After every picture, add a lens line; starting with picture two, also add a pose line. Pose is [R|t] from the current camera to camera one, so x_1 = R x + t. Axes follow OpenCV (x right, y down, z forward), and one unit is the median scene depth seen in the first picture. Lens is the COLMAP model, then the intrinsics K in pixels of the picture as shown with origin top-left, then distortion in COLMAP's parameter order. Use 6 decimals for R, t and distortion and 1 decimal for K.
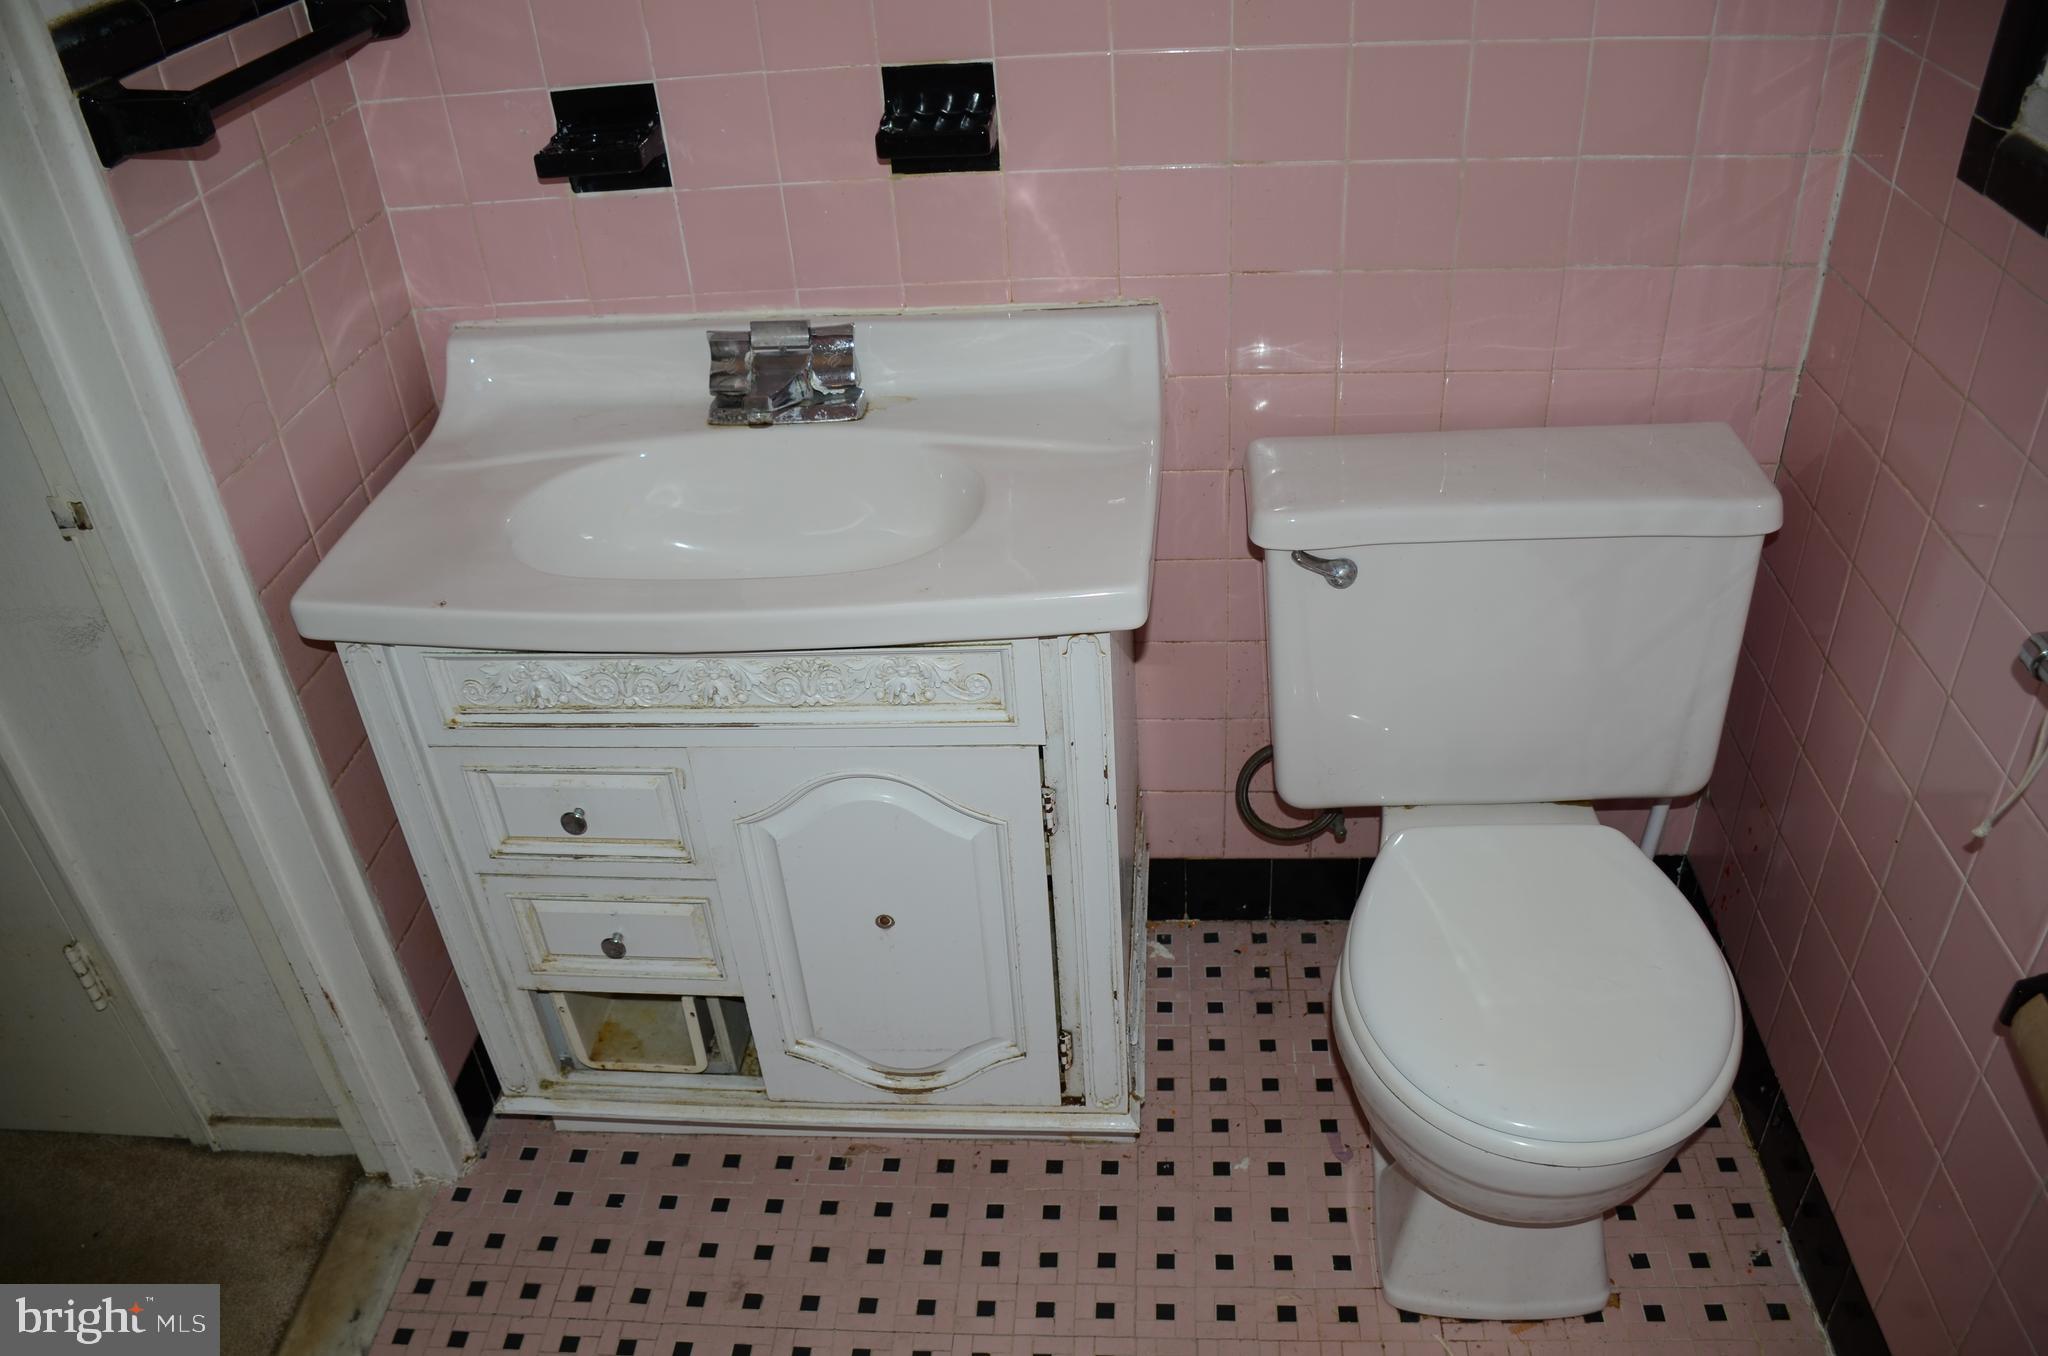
lens RADIAL K [[1568.3, 0, 1024.0], [0, 1568.3, 678.0], [0, 0, 1]] dist [-0.158931, 0.104183]
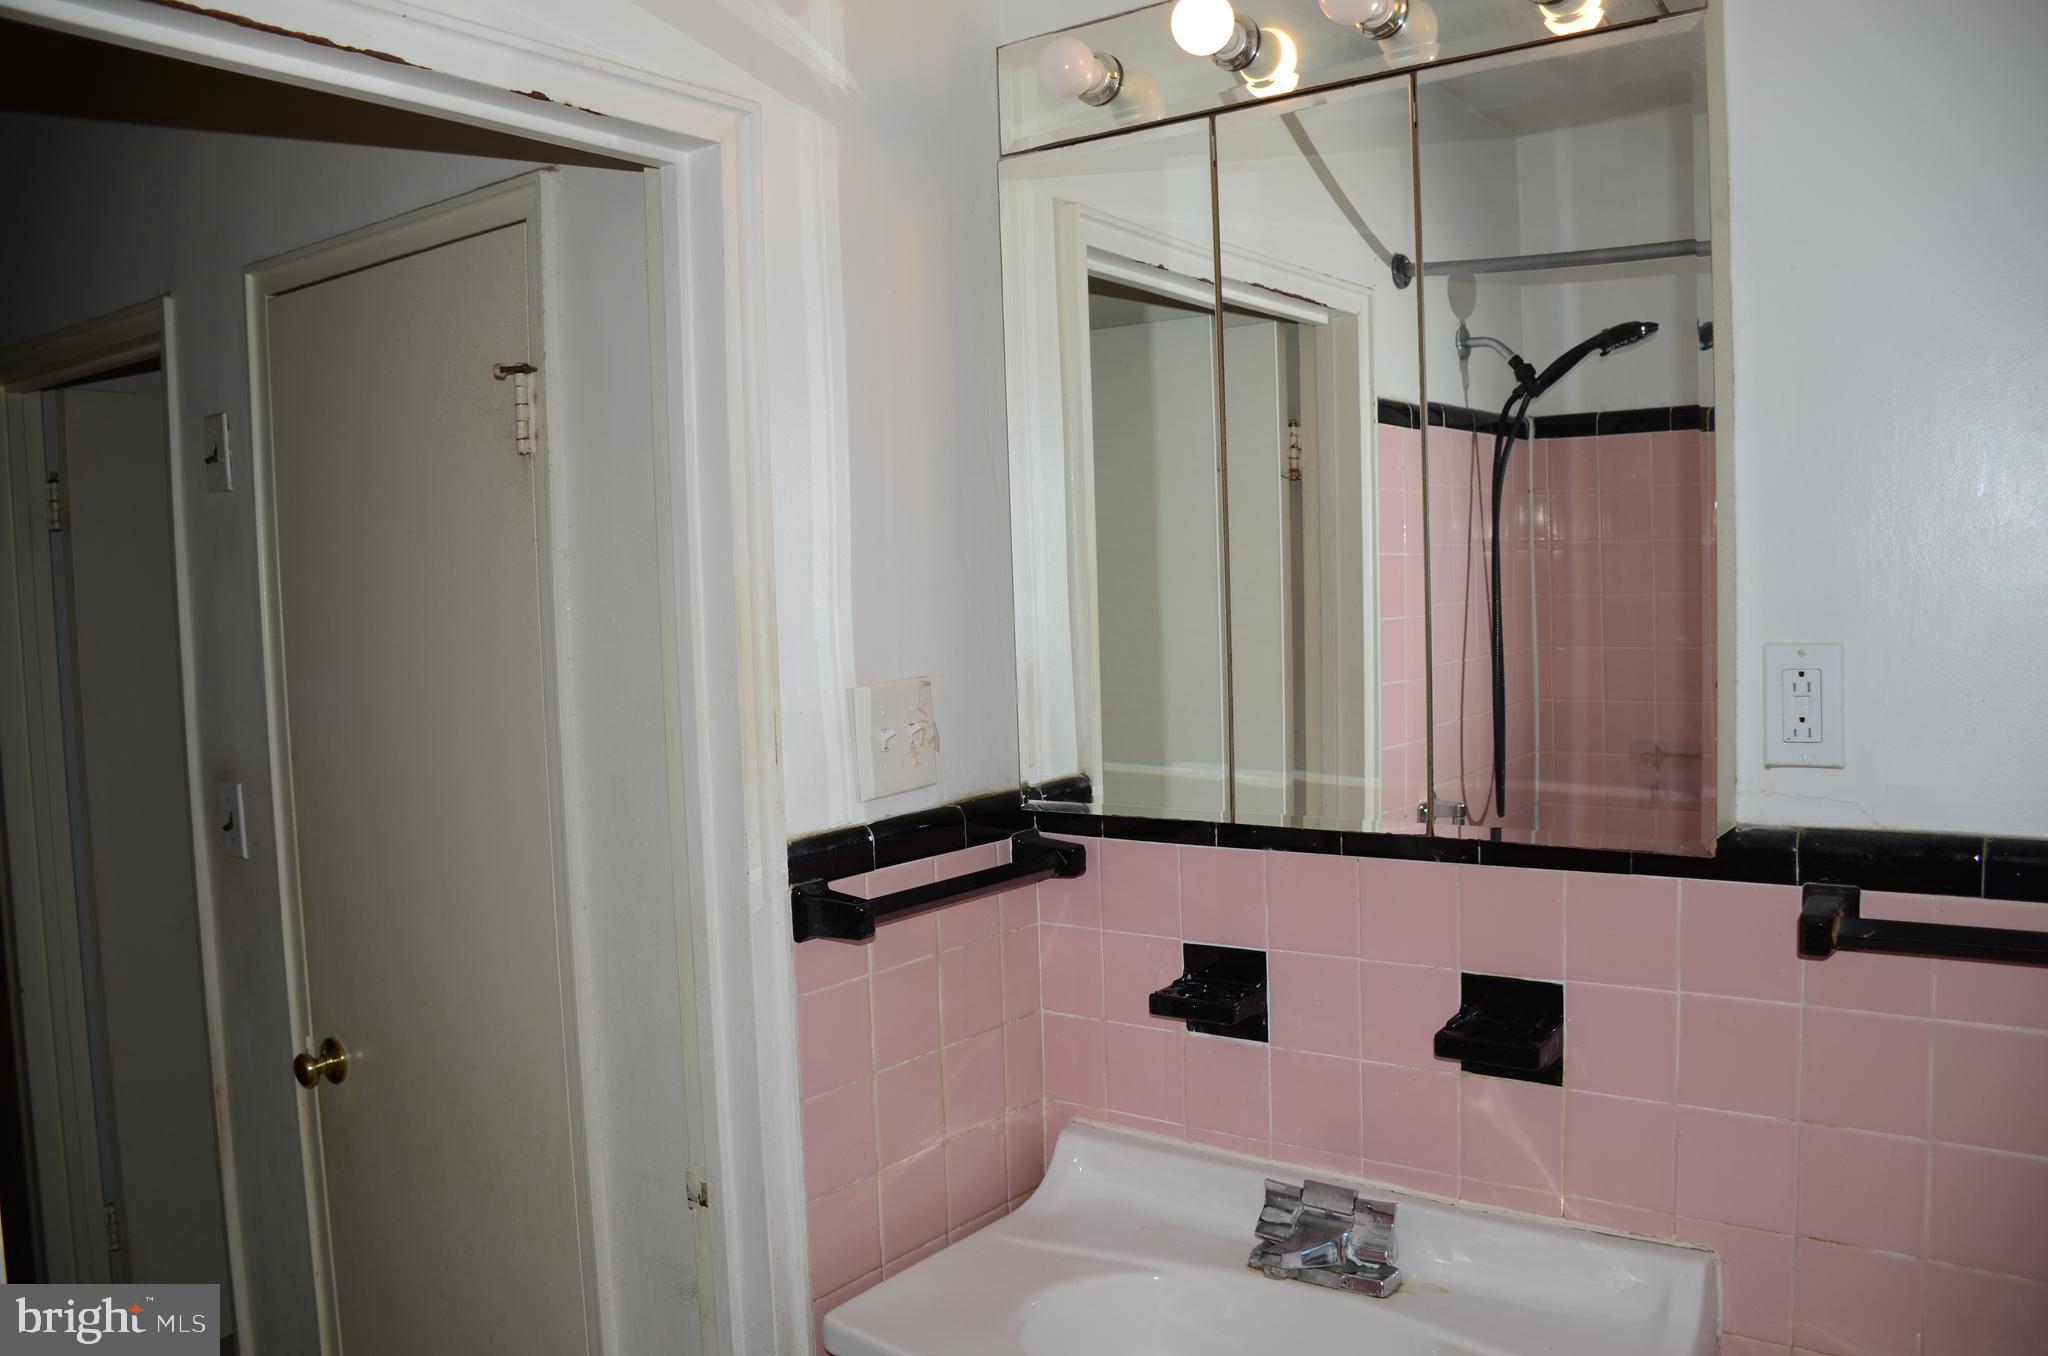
lens RADIAL K [[1568.3, 0, 1024.0], [0, 1568.3, 678.0], [0, 0, 1]] dist [-0.158931, 0.104183]
pose [[0.846167, 0.065335, -0.528897, 0.196490], [-0.317581, 0.858800, -0.402001, -0.041081], [0.427952, 0.508128, 0.747438, -0.045357]]
